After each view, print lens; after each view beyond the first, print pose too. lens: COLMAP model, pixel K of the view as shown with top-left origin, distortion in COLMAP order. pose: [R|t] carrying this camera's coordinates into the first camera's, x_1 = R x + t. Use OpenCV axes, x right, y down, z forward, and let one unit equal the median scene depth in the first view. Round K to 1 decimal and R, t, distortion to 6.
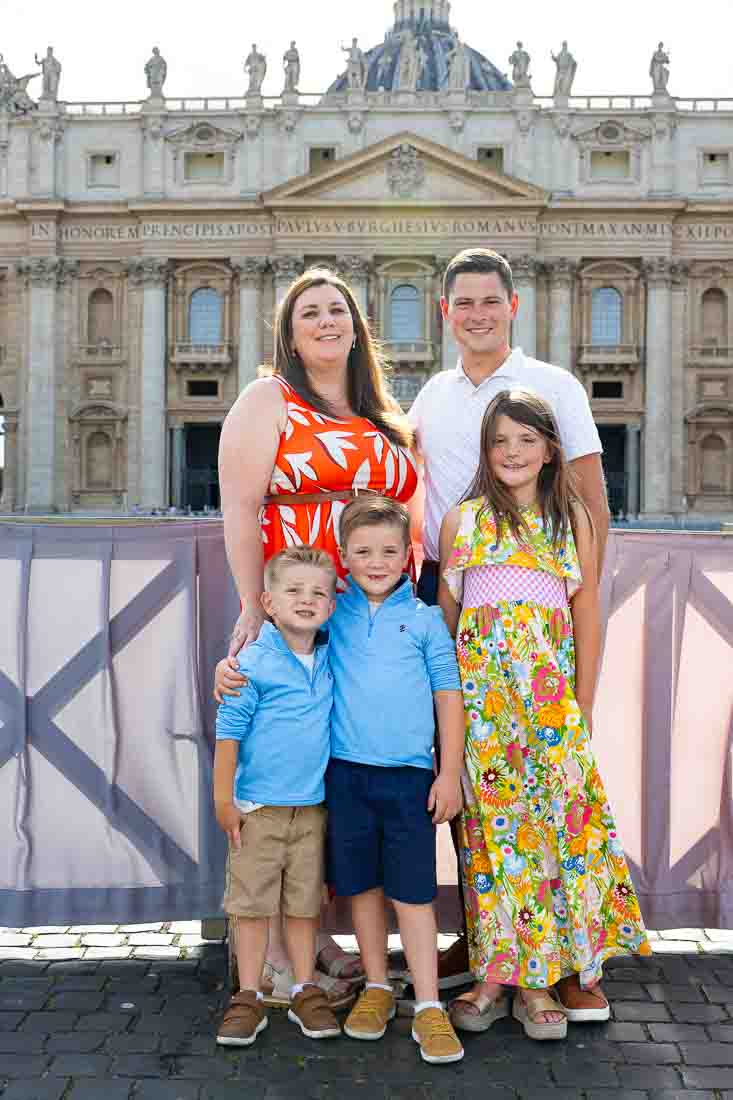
lens RADIAL K [[1524.9, 0, 367.5], [0, 1524.9, 566.2], [0, 0, 1]] dist [0.001926, 0.024398]
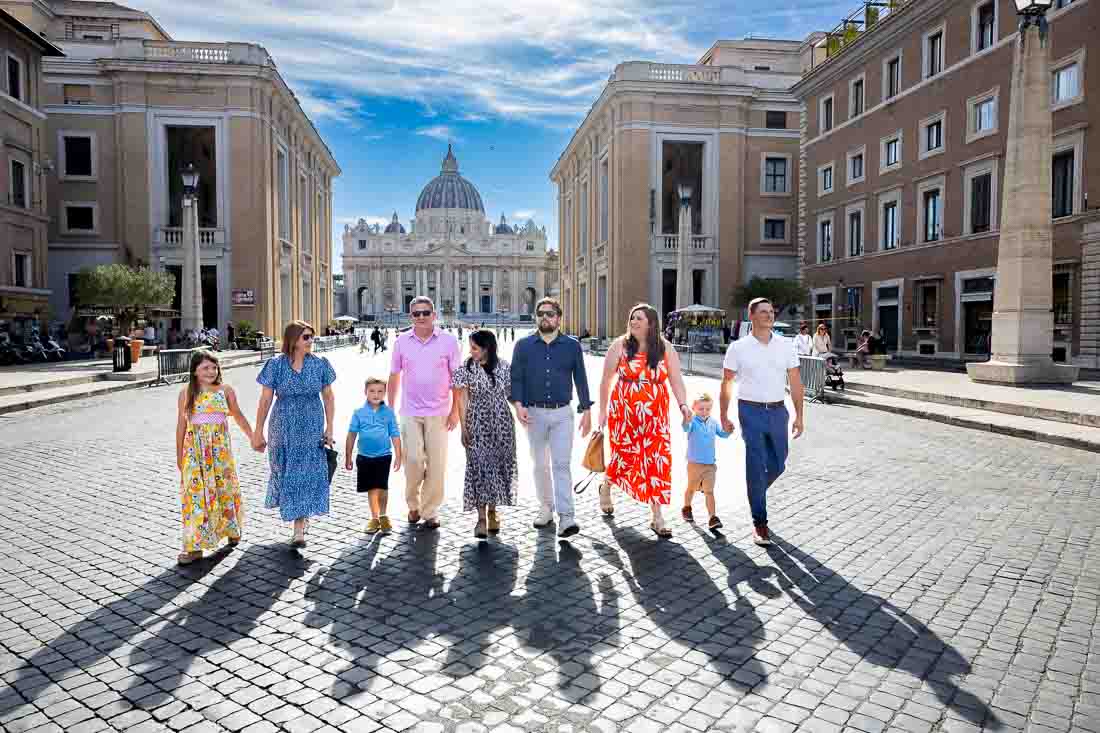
lens RADIAL K [[713.9, 0, 553.4], [0, 713.9, 348.8], [0, 0, 1]] dist [0.003141, -0.000058]
pose [[0.985285, -0.020738, 0.169655, -0.039678], [0.013607, 0.998979, 0.043088, -0.010537], [-0.170375, -0.040146, 0.984561, -1.538171]]
